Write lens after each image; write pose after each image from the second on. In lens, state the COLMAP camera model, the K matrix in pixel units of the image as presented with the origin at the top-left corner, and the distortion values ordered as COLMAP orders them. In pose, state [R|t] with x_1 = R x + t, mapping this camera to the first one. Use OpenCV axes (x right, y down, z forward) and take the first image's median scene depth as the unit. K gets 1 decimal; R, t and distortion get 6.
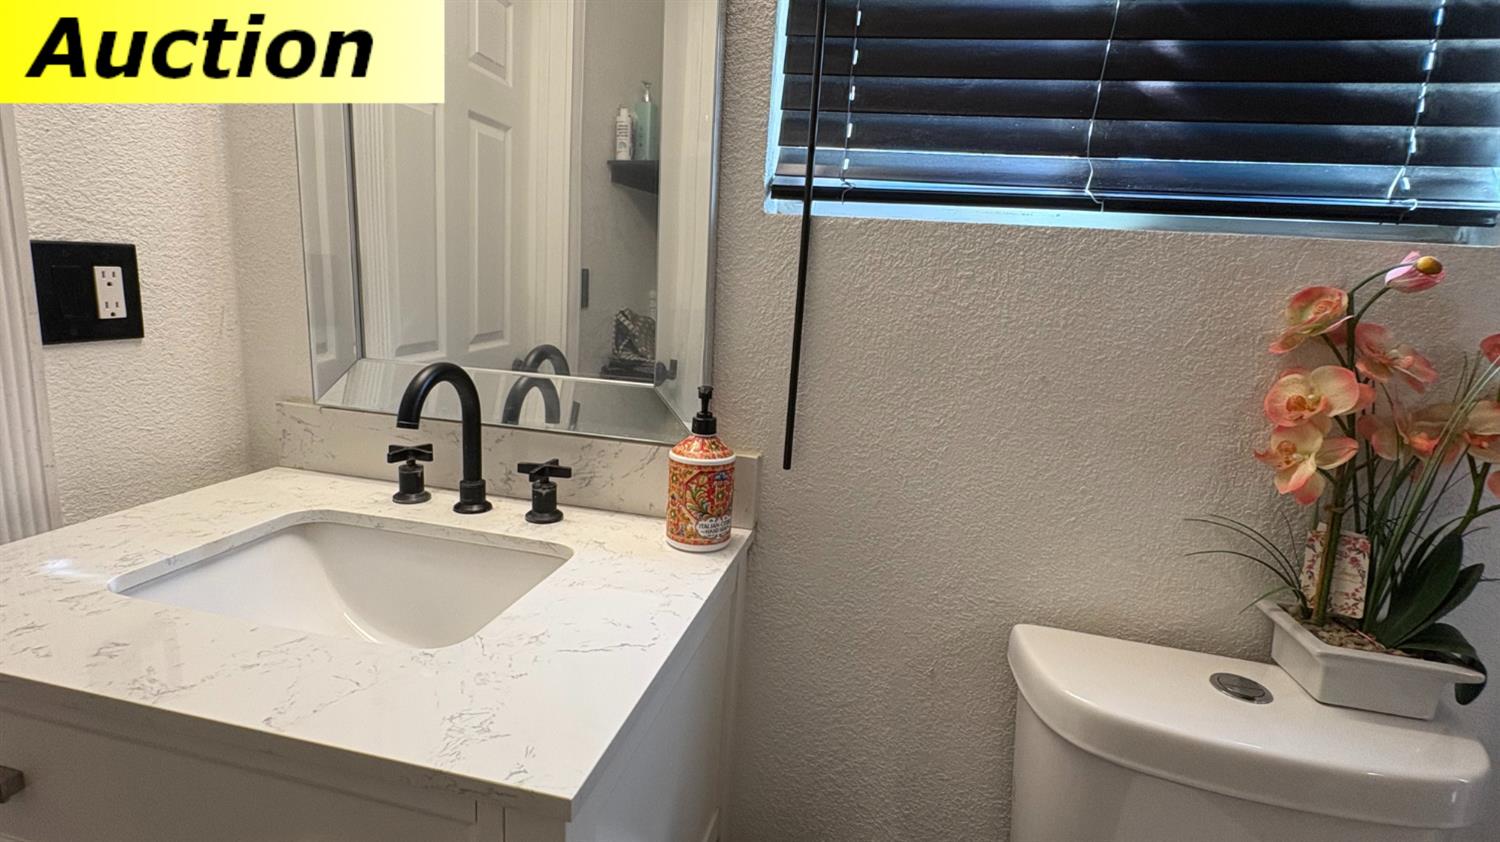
lens RADIAL K [[732.7, 0, 750.7], [0, 732.7, 423.8], [0, 0, 1]] dist [0.004833, -0.000438]
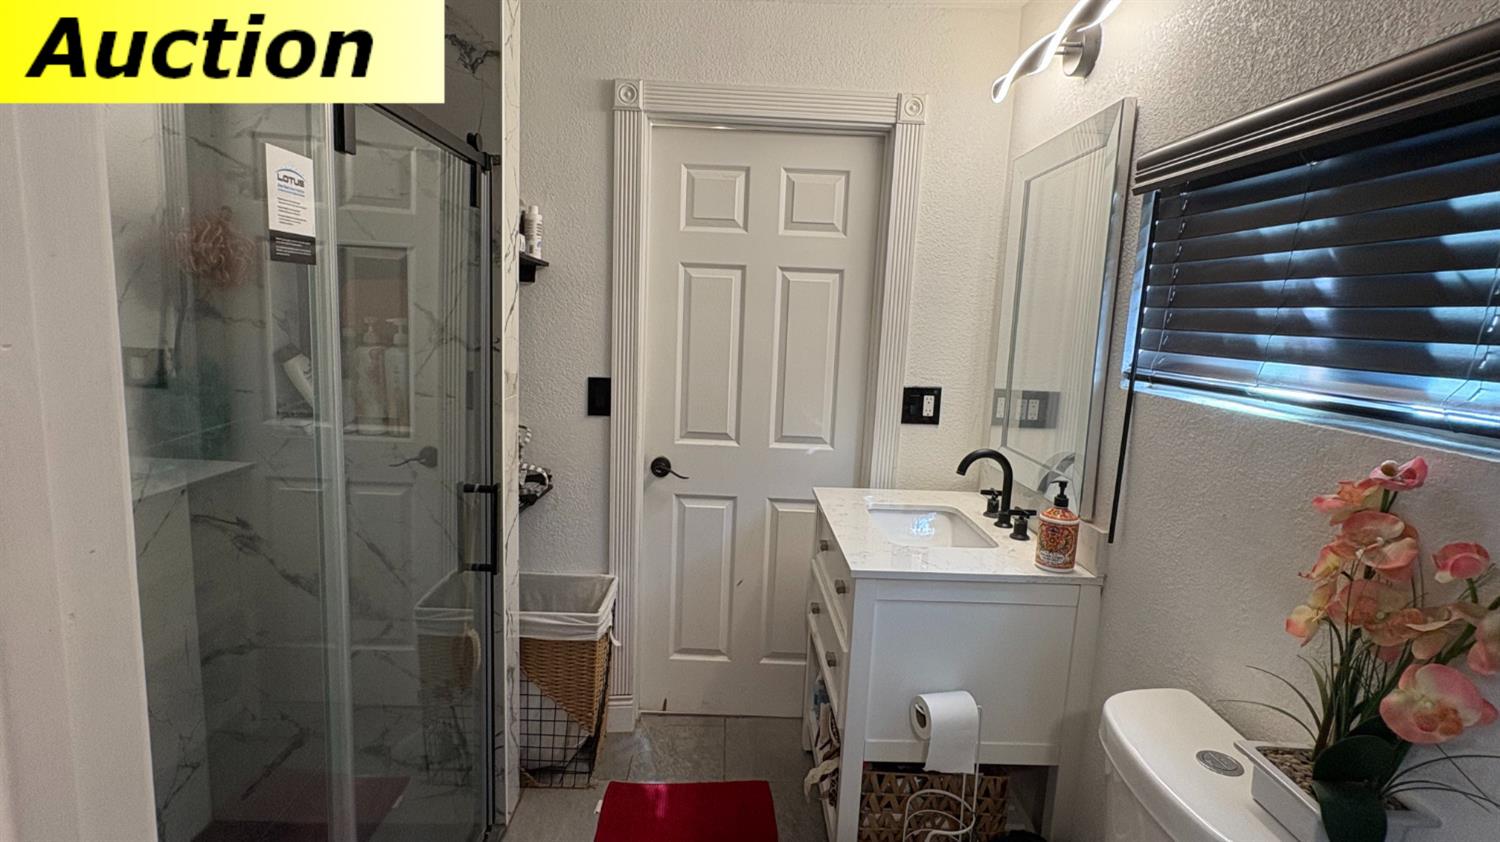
lens RADIAL K [[732.7, 0, 750.7], [0, 732.7, 423.8], [0, 0, 1]] dist [0.004833, -0.000438]
pose [[0.250976, 0.095864, -0.963235, 1.461652], [-0.227122, 0.973137, 0.037672, -0.078212], [0.940971, 0.209317, 0.266007, -0.238304]]
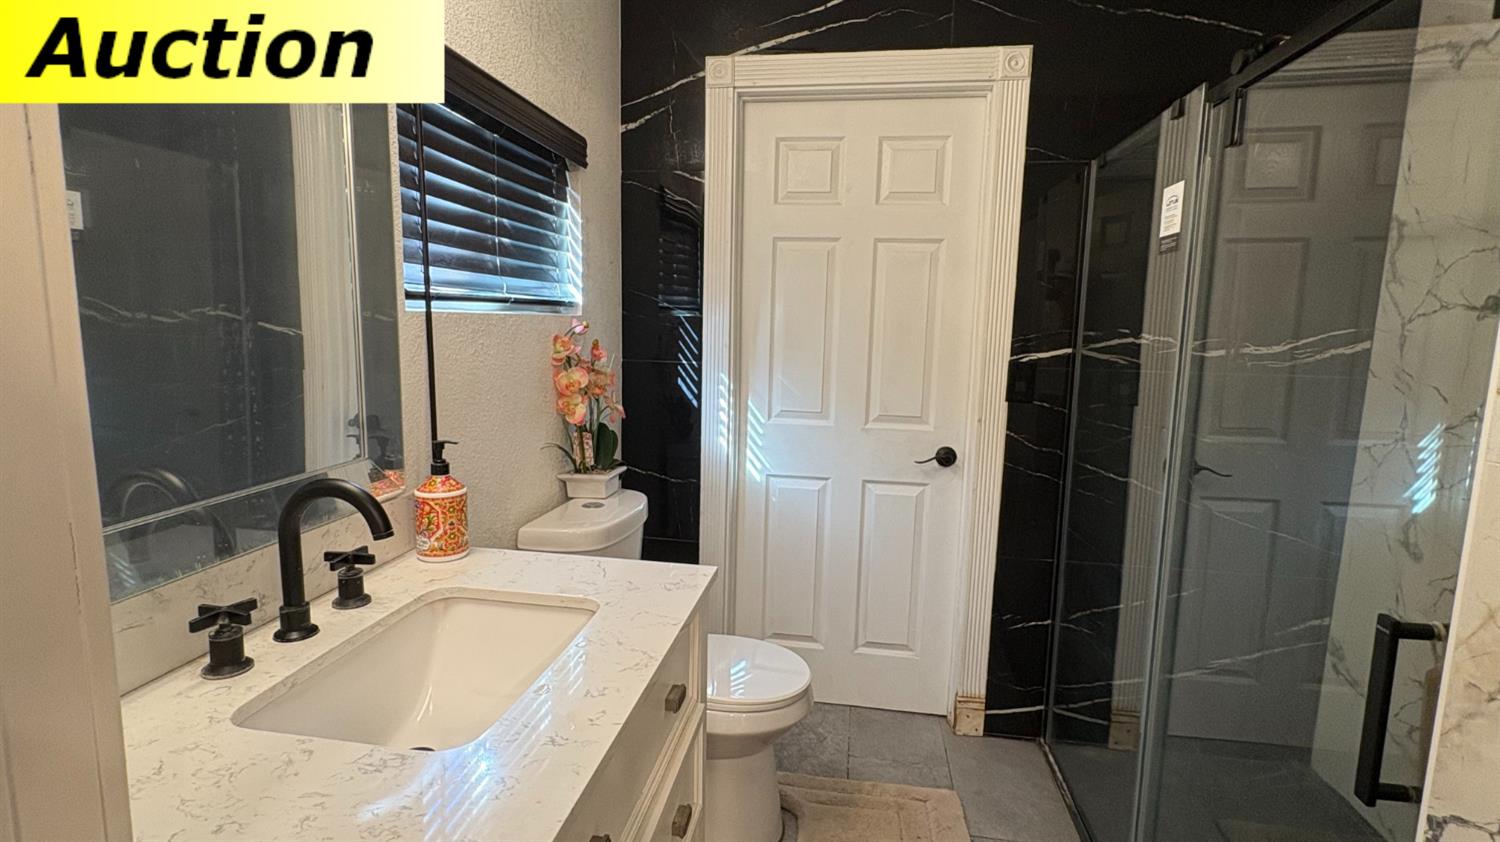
lens RADIAL K [[732.7, 0, 750.7], [0, 732.7, 423.8], [0, 0, 1]] dist [0.004833, -0.000438]
pose [[-0.065194, -0.202568, 0.977096, -1.411006], [0.176083, 0.961478, 0.211079, -0.263252], [-0.982214, 0.185811, -0.027014, 0.453822]]
